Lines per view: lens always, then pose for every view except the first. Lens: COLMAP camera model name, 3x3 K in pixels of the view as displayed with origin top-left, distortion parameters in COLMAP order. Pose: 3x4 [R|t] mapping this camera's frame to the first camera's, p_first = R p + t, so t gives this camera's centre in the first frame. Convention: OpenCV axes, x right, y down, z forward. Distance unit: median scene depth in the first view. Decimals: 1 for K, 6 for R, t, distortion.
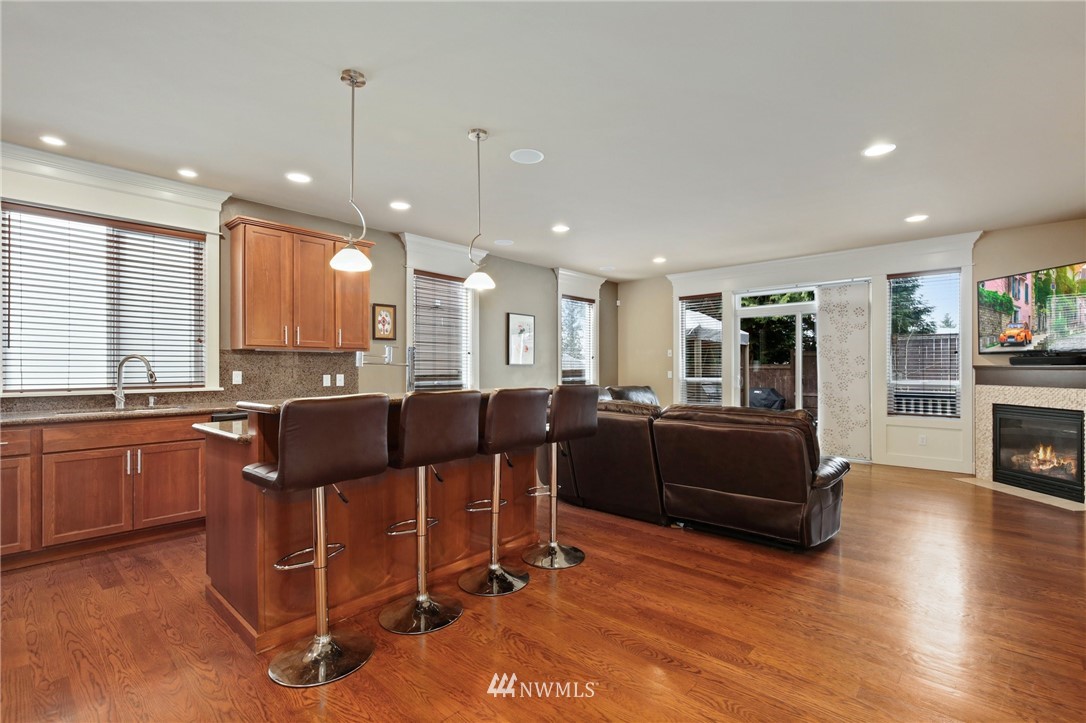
lens RADIAL K [[496.5, 0, 544.1], [0, 496.5, 366.0], [0, 0, 1]] dist [0.004044, -0.000765]
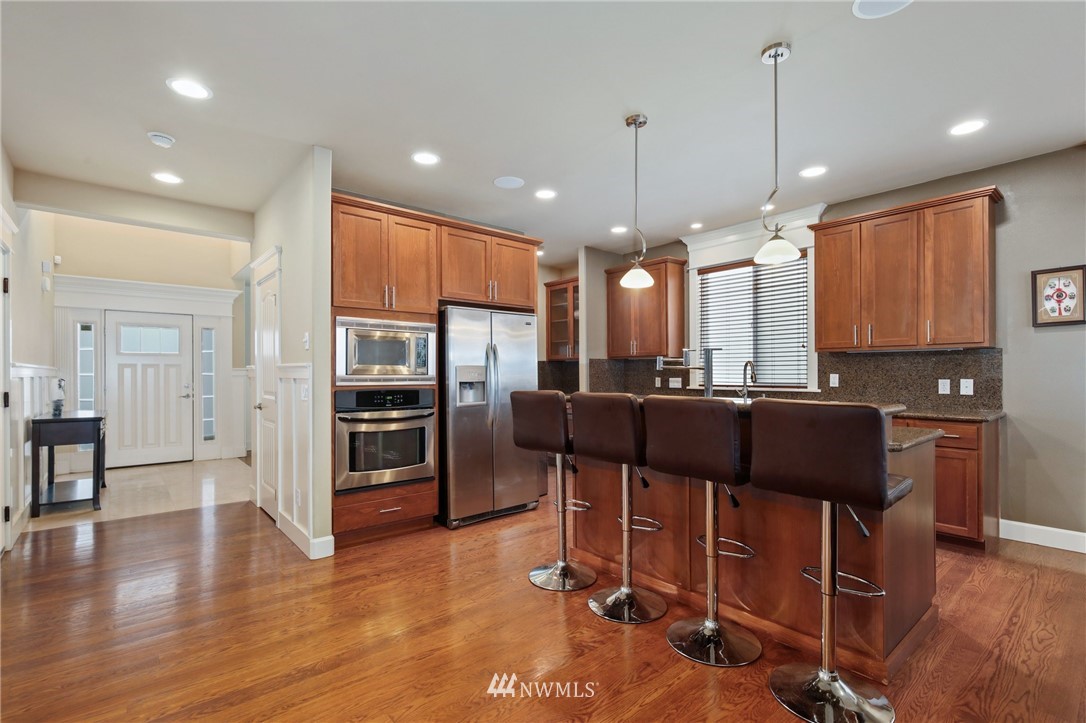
lens RADIAL K [[496.5, 0, 550.0], [0, 496.5, 368.4], [0, 0, 1]] dist [0.004044, -0.000765]
pose [[-0.111080, -0.007683, -0.993782, 0.369647], [0.006243, 0.999945, -0.008429, 0.003150], [0.993792, -0.007141, -0.111026, 0.435184]]
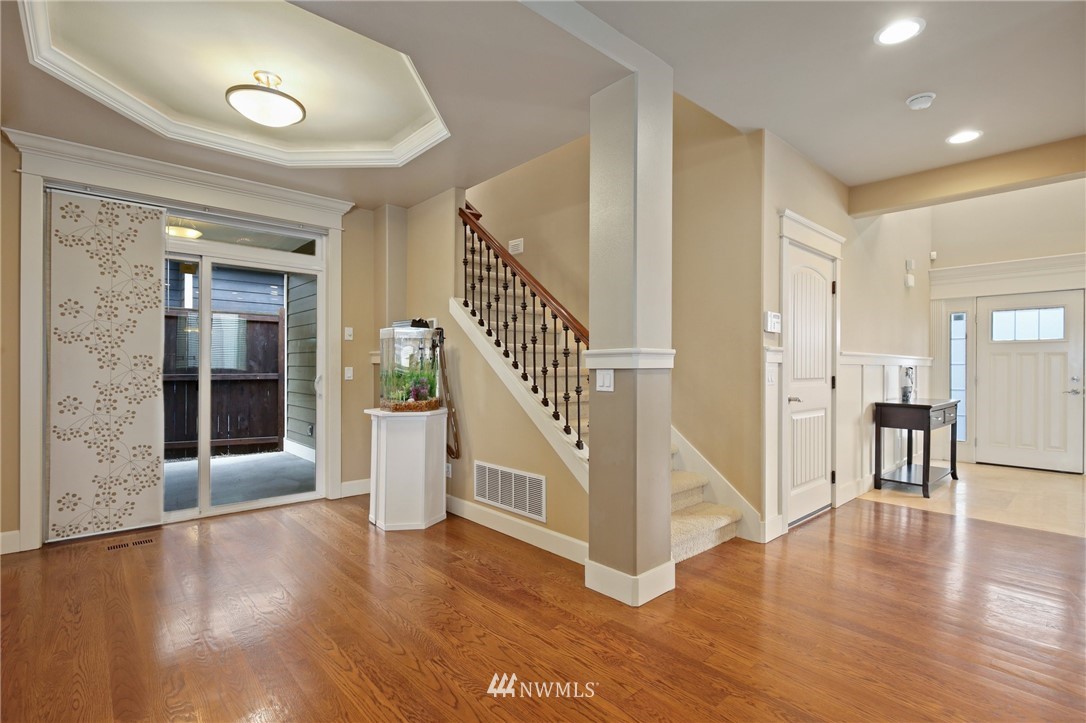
lens RADIAL K [[513.0, 0, 549.6], [0, 513.0, 366.7], [0, 0, 1]] dist [0.000325, 0.000307]
pose [[-0.997643, -0.001373, 0.068603, 0.191074], [-0.001674, 0.999989, -0.004340, 0.013778], [-0.068596, -0.004445, -0.997635, 0.494539]]
